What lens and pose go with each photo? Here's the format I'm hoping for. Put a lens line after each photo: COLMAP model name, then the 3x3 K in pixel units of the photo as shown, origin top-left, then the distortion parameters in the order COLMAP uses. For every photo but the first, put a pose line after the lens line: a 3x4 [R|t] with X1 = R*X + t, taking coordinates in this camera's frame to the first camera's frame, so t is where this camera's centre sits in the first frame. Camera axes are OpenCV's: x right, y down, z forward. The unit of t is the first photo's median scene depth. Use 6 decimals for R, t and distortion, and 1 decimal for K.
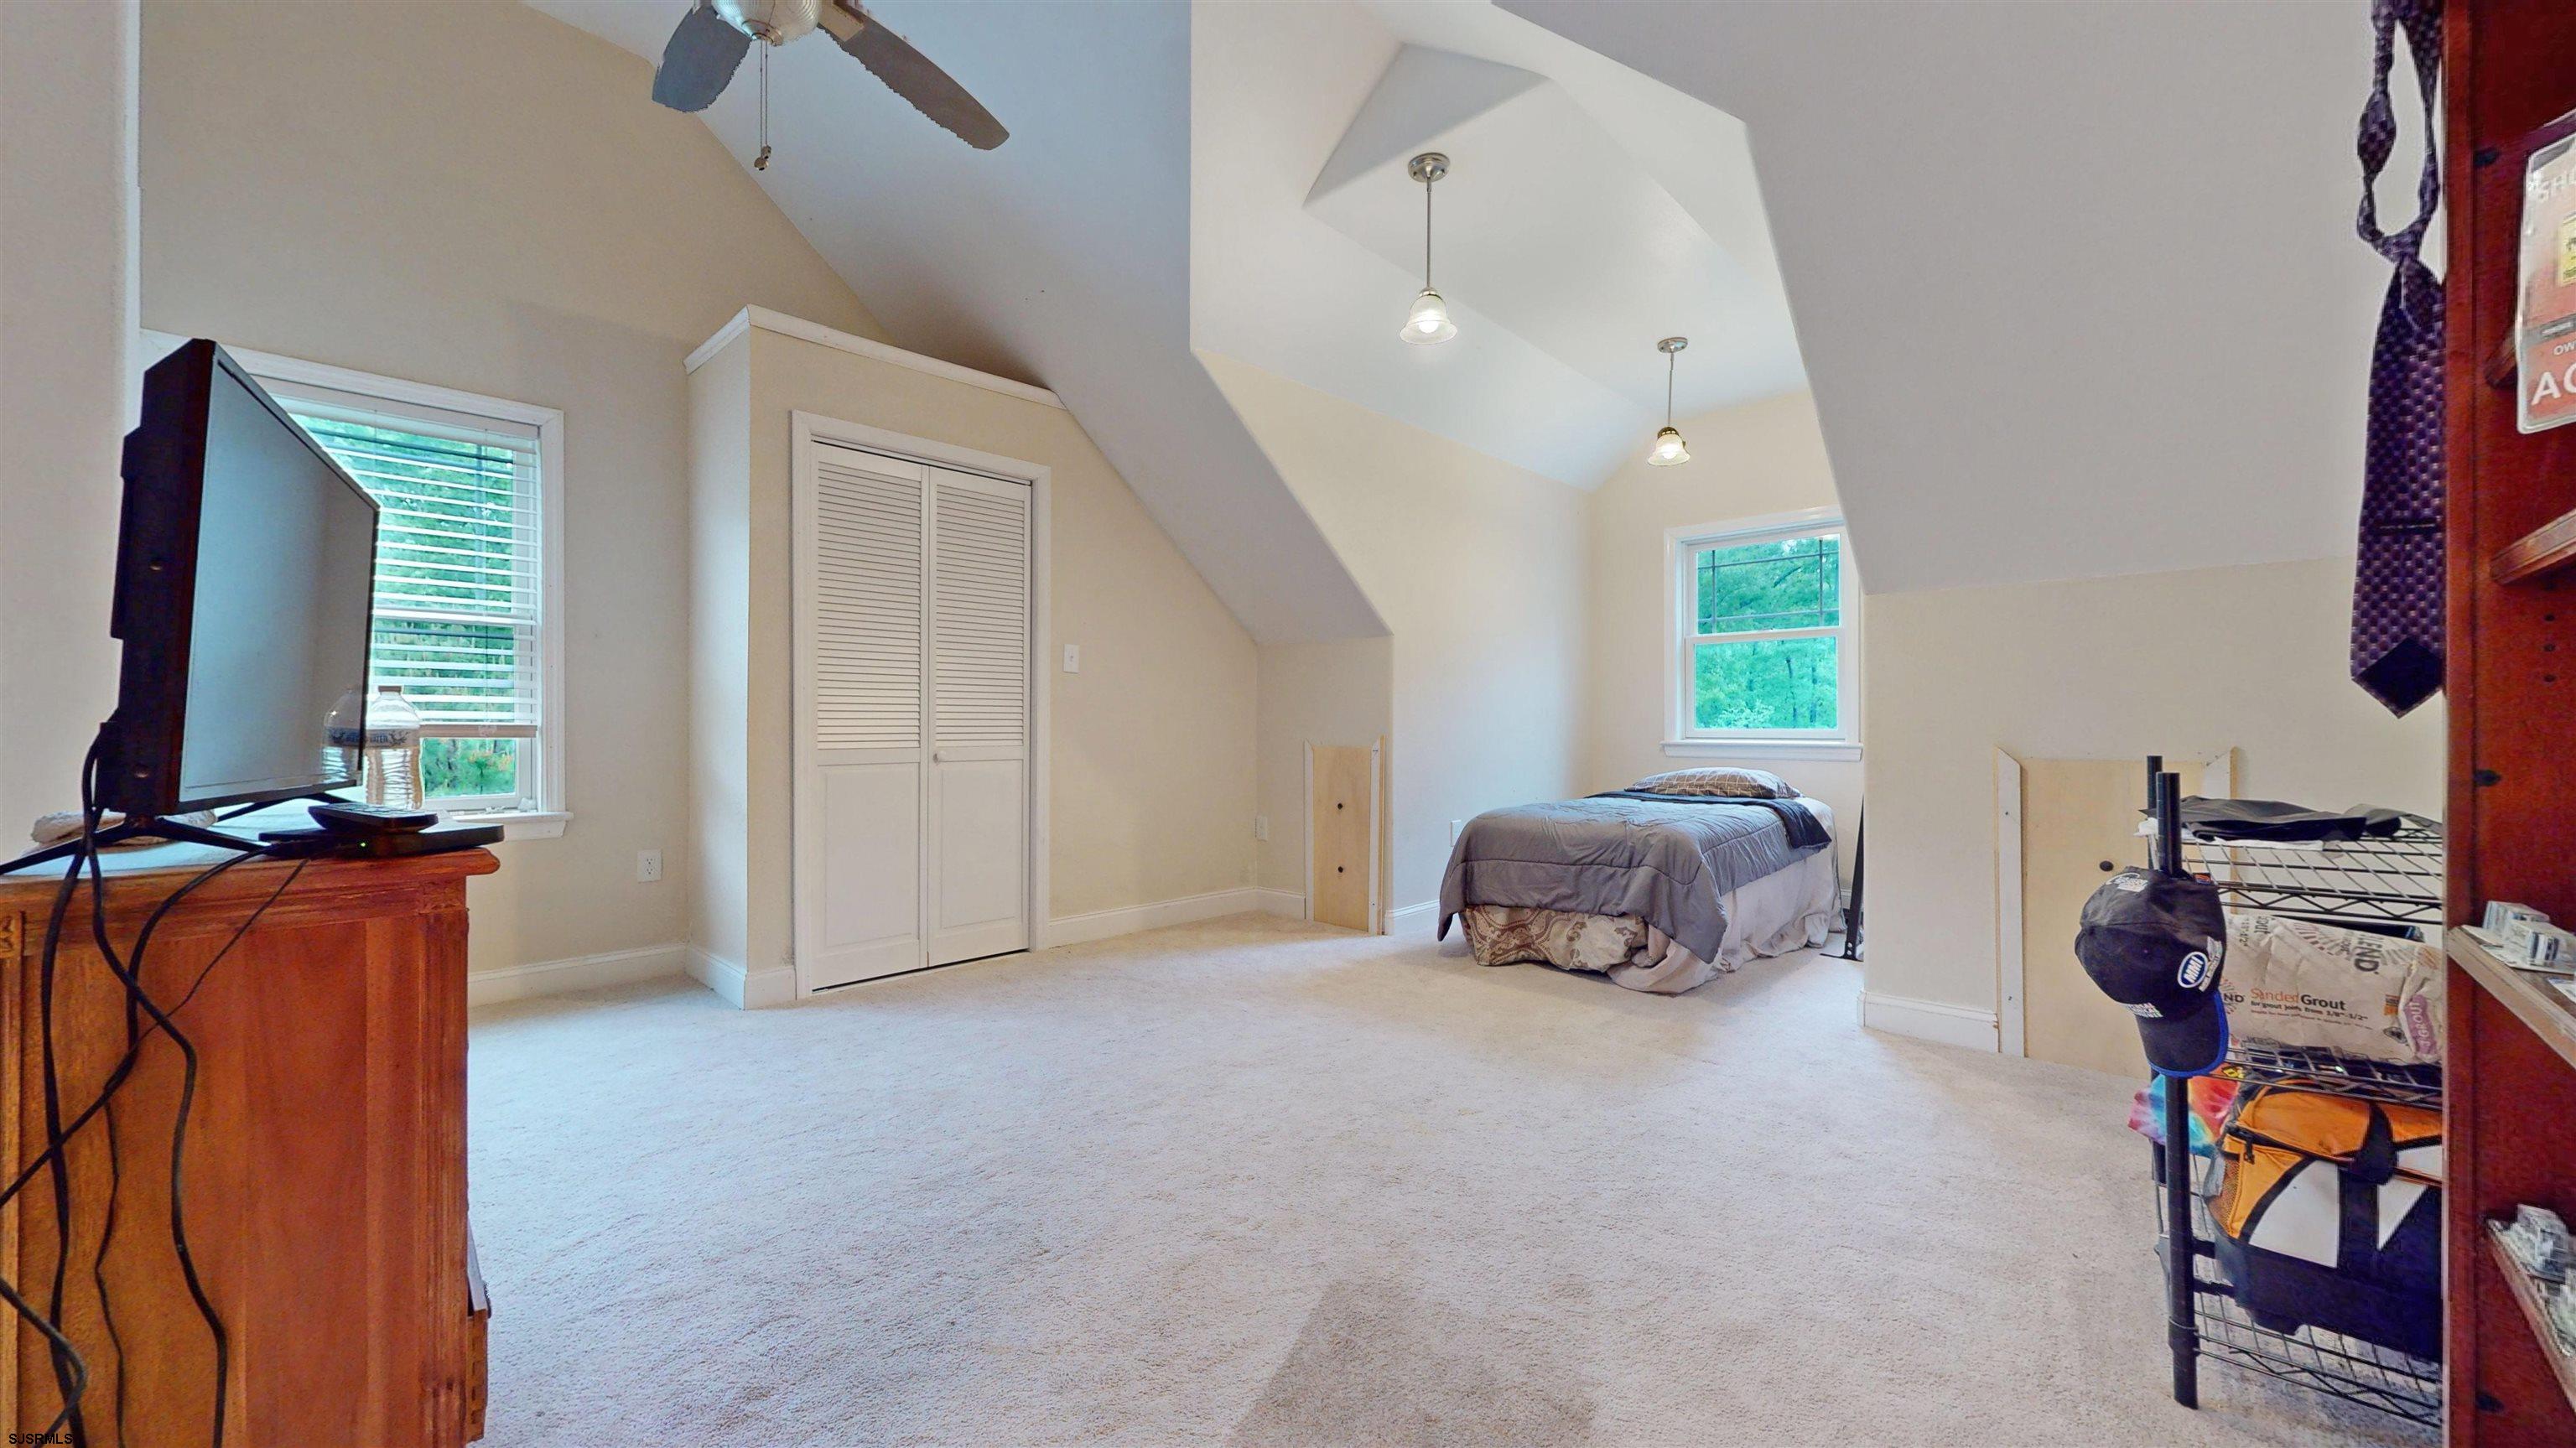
lens RADIAL K [[945.6, 0, 1296.0], [0, 945.6, 725.8], [0, 0, 1]] dist [0.001727, -0.000036]
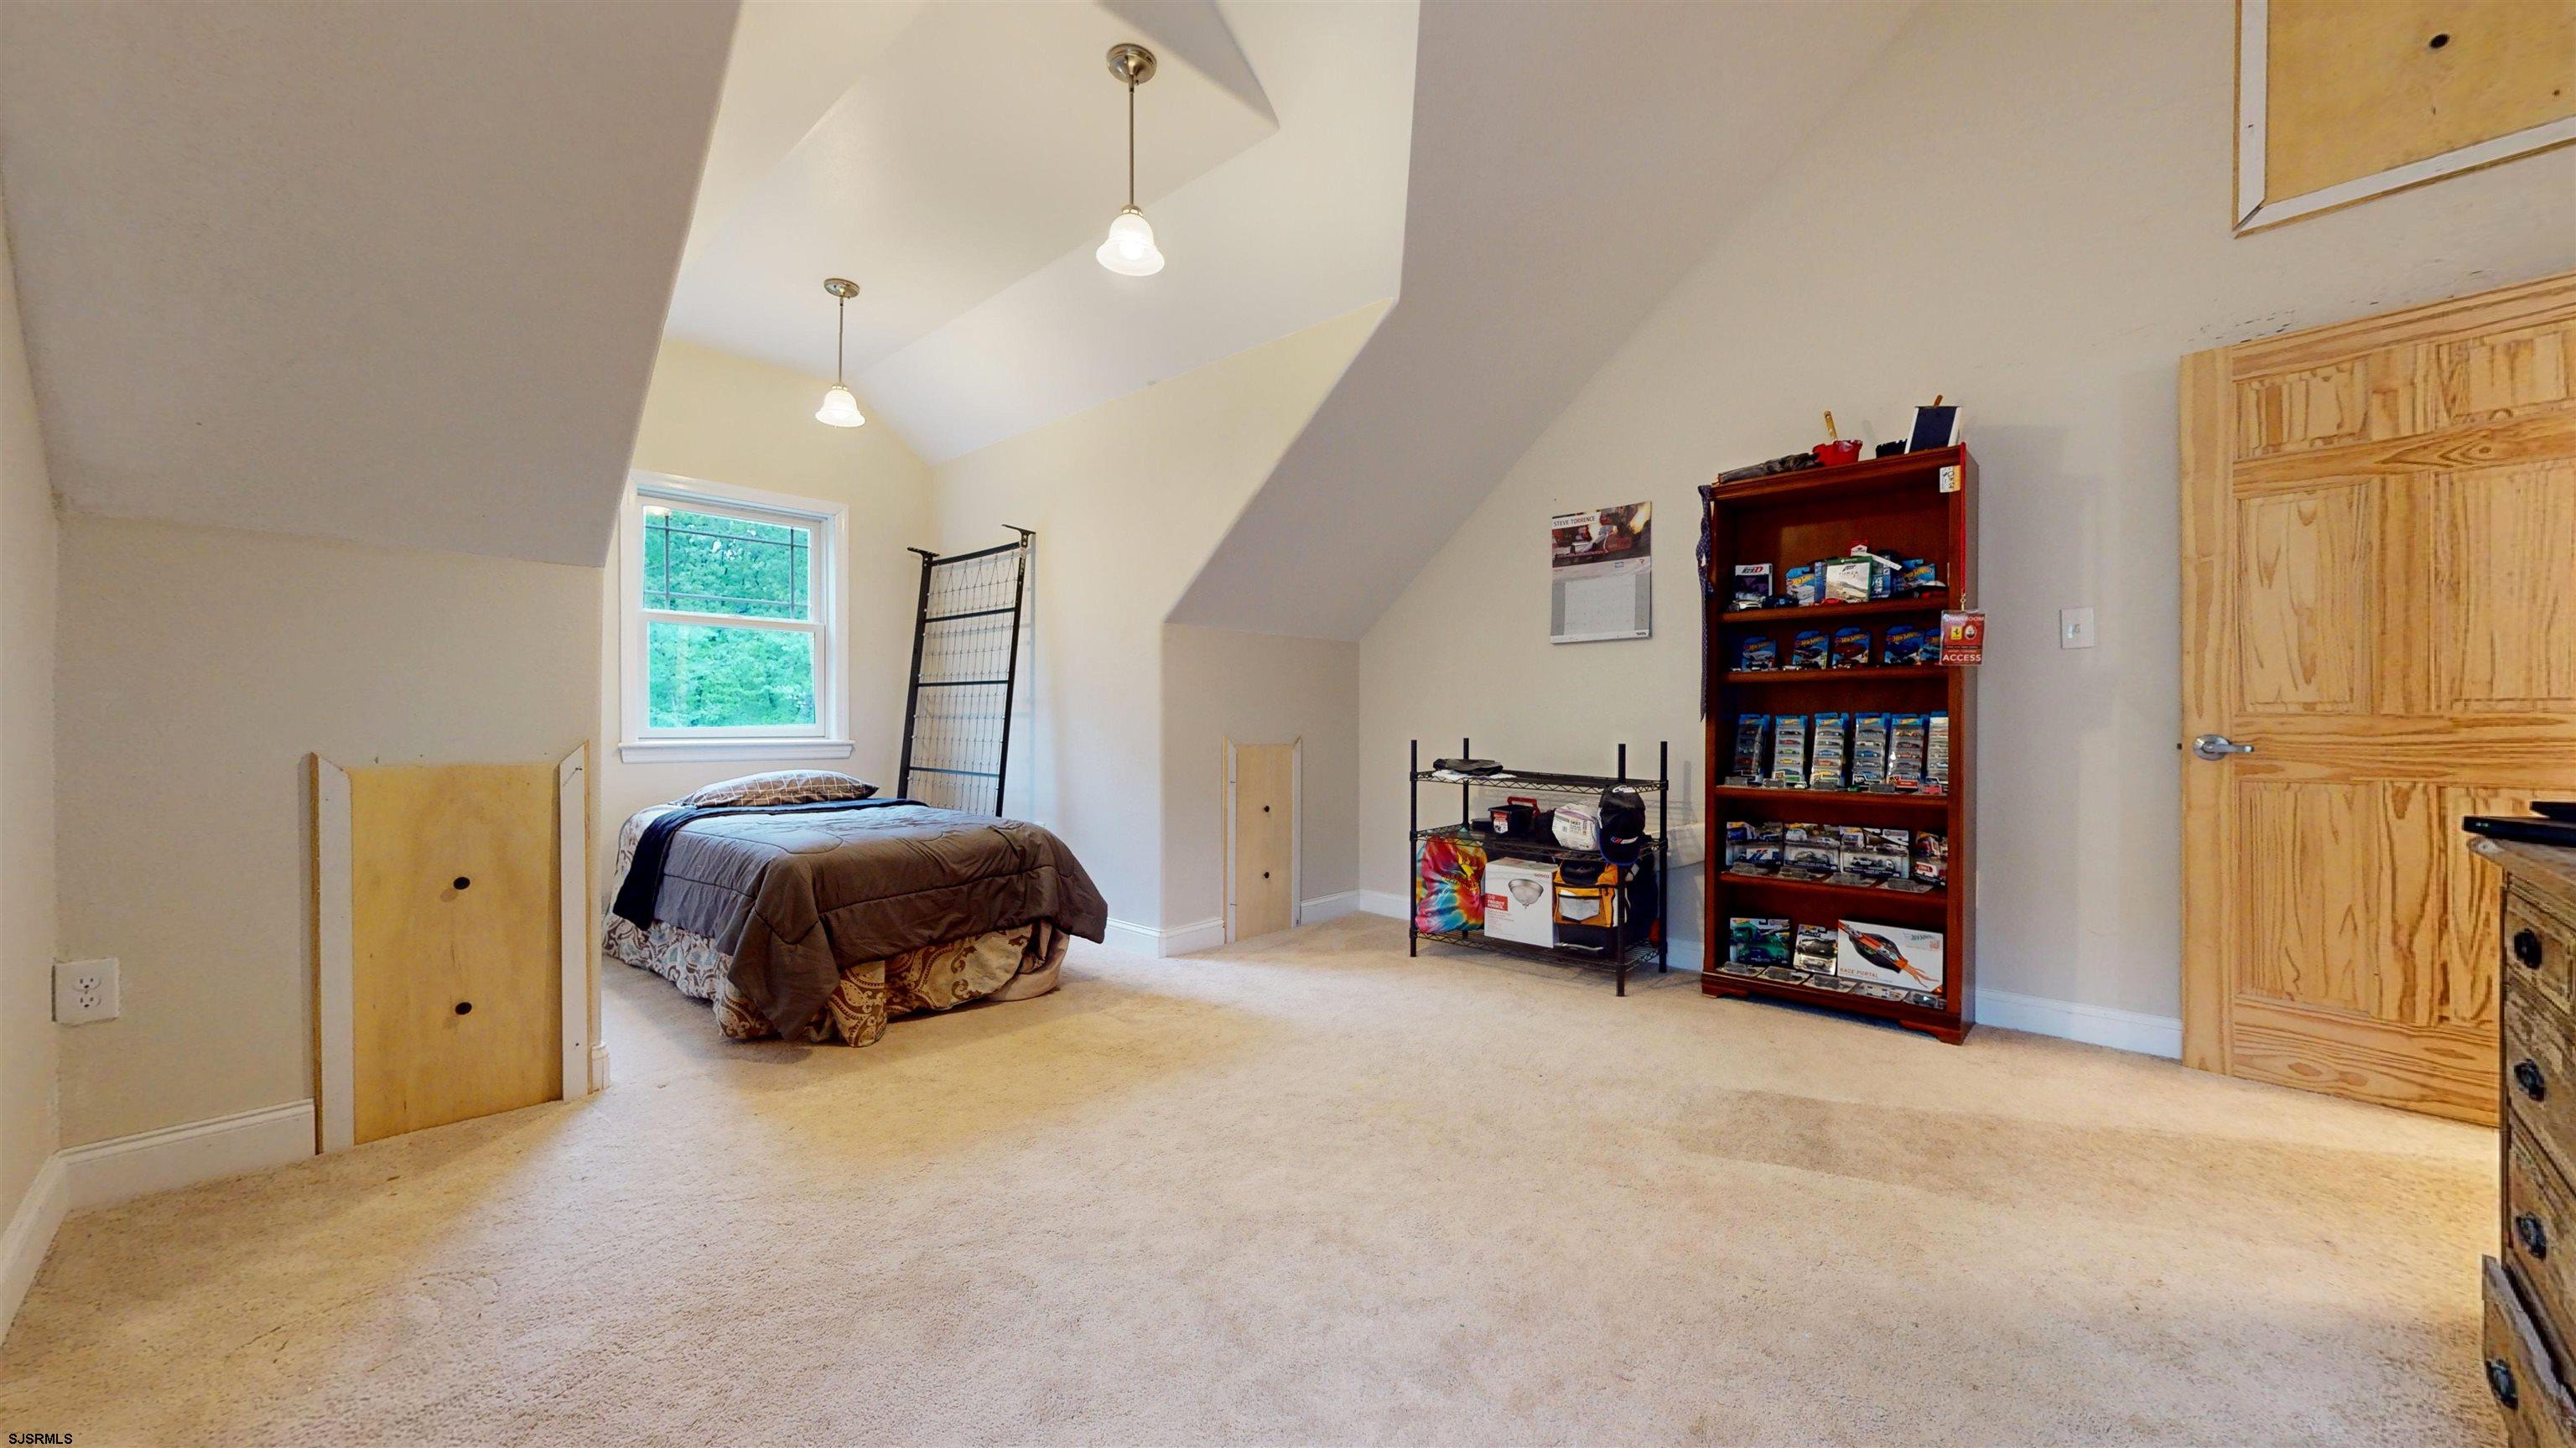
lens RADIAL K [[945.6, 0, 1296.5], [0, 945.6, 723.9], [0, 0, 1]] dist [0.001727, -0.000036]
pose [[-0.004393, 0.000148, 0.999990, -0.578235], [-0.000906, 1.000000, -0.000152, -0.000177], [-0.999990, -0.000907, -0.004392, 0.697372]]
